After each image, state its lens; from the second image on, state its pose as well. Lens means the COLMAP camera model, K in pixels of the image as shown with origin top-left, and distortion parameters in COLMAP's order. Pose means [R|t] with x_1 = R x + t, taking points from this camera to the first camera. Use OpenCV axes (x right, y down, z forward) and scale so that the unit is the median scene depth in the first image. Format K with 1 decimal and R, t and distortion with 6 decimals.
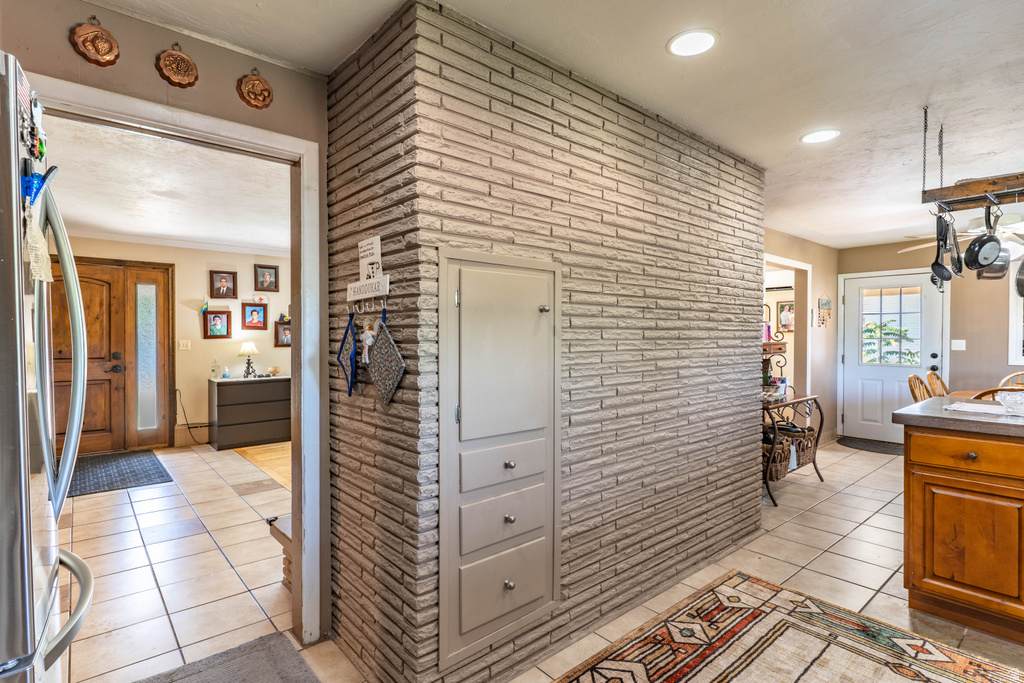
lens RADIAL K [[497.3, 0, 507.8], [0, 497.3, 341.7], [0, 0, 1]] dist [0.001886, -0.000361]
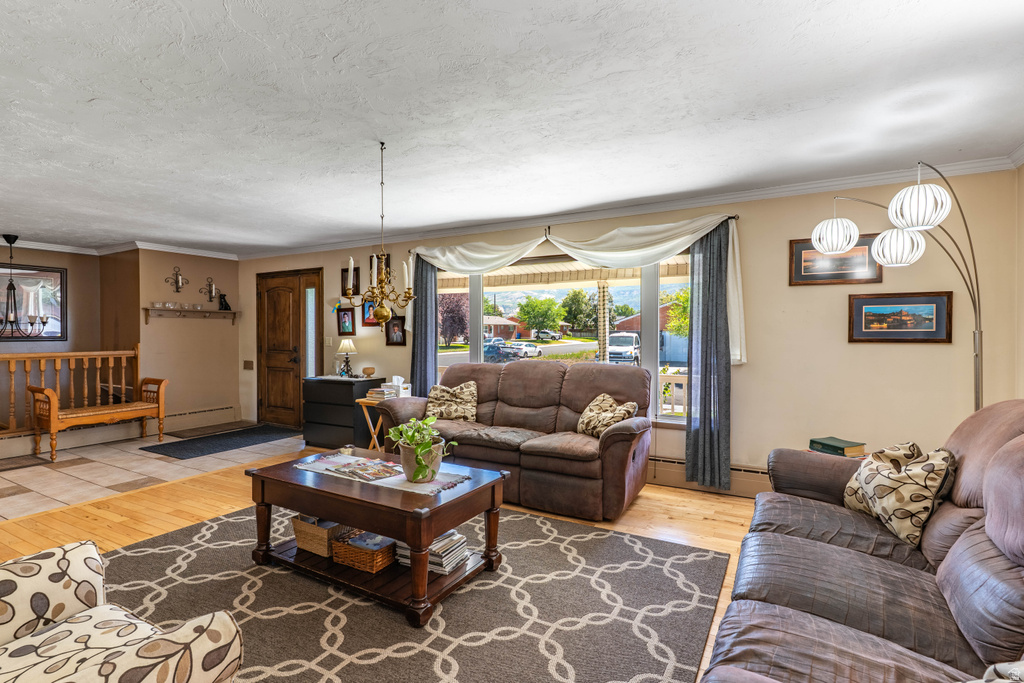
lens RADIAL K [[497.3, 0, 492.5], [0, 497.3, 334.7], [0, 0, 1]] dist [0.001886, -0.000361]
pose [[0.315892, 0.003434, -0.948789, 0.527200], [-0.013159, 0.999913, -0.000762, -0.012962], [0.948704, 0.012725, 0.315910, 1.096656]]
